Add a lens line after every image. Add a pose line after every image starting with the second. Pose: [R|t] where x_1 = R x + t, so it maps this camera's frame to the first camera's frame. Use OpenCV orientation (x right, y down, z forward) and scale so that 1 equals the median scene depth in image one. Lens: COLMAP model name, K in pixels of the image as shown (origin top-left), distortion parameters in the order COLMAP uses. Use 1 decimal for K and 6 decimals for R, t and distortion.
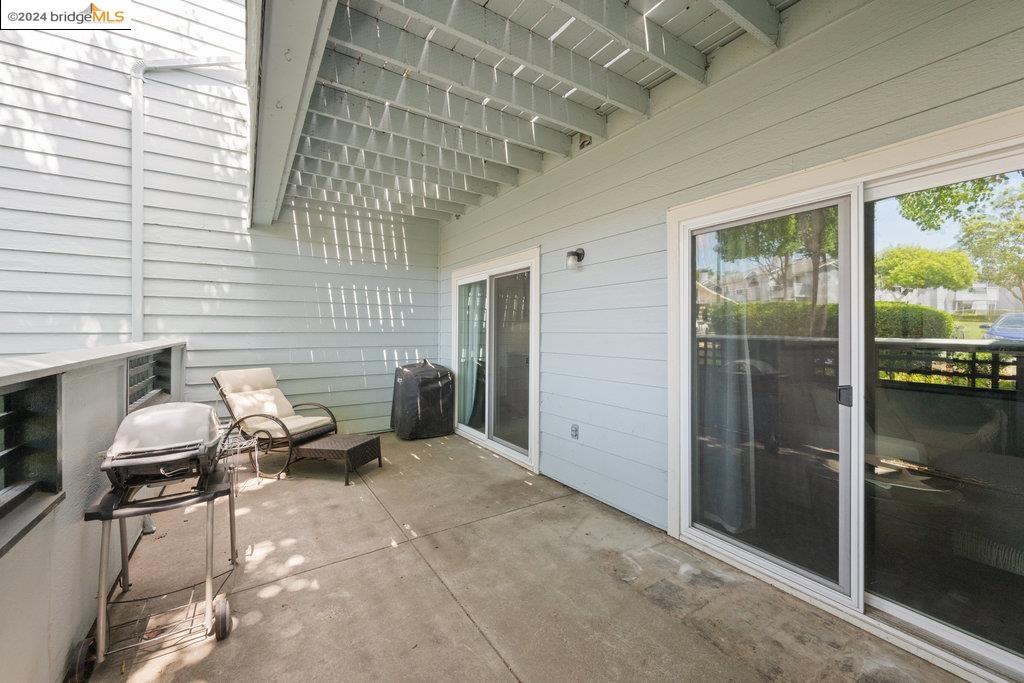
lens RADIAL K [[407.2, 0, 516.6], [0, 407.2, 329.9], [0, 0, 1]] dist [0.001299, 0.000031]
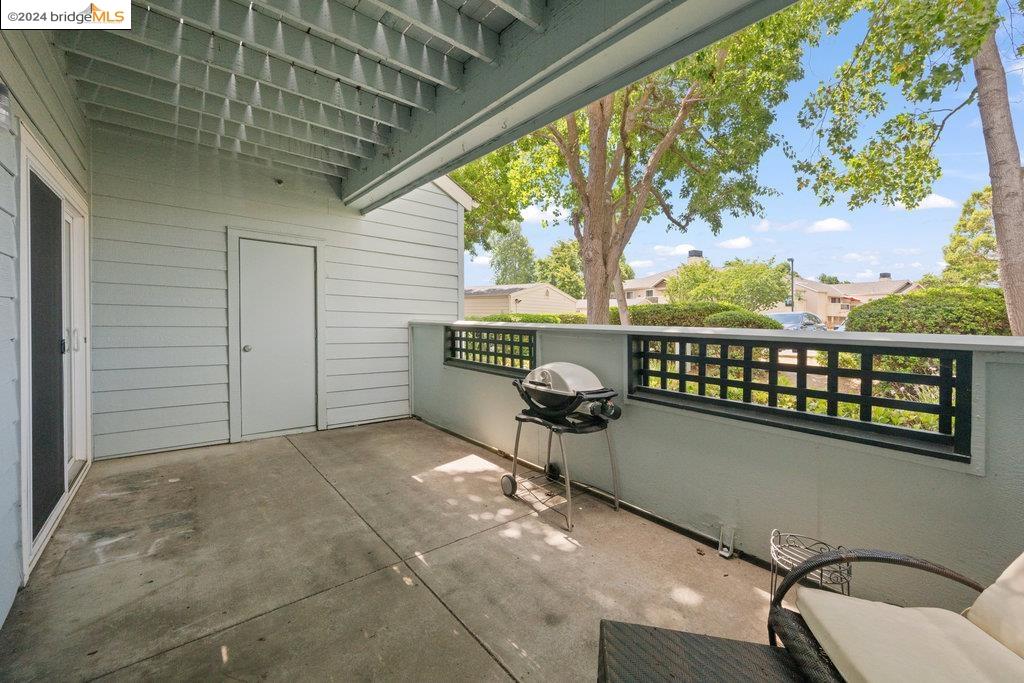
lens RADIAL K [[410.5, 0, 524.0], [0, 410.5, 318.4], [0, 0, 1]] dist [0.000222, 0.000186]
pose [[-0.991906, -0.024376, -0.124613, -0.338229], [-0.023931, 0.999701, -0.005067, 0.022343], [0.124699, -0.002044, -0.992193, 1.610015]]
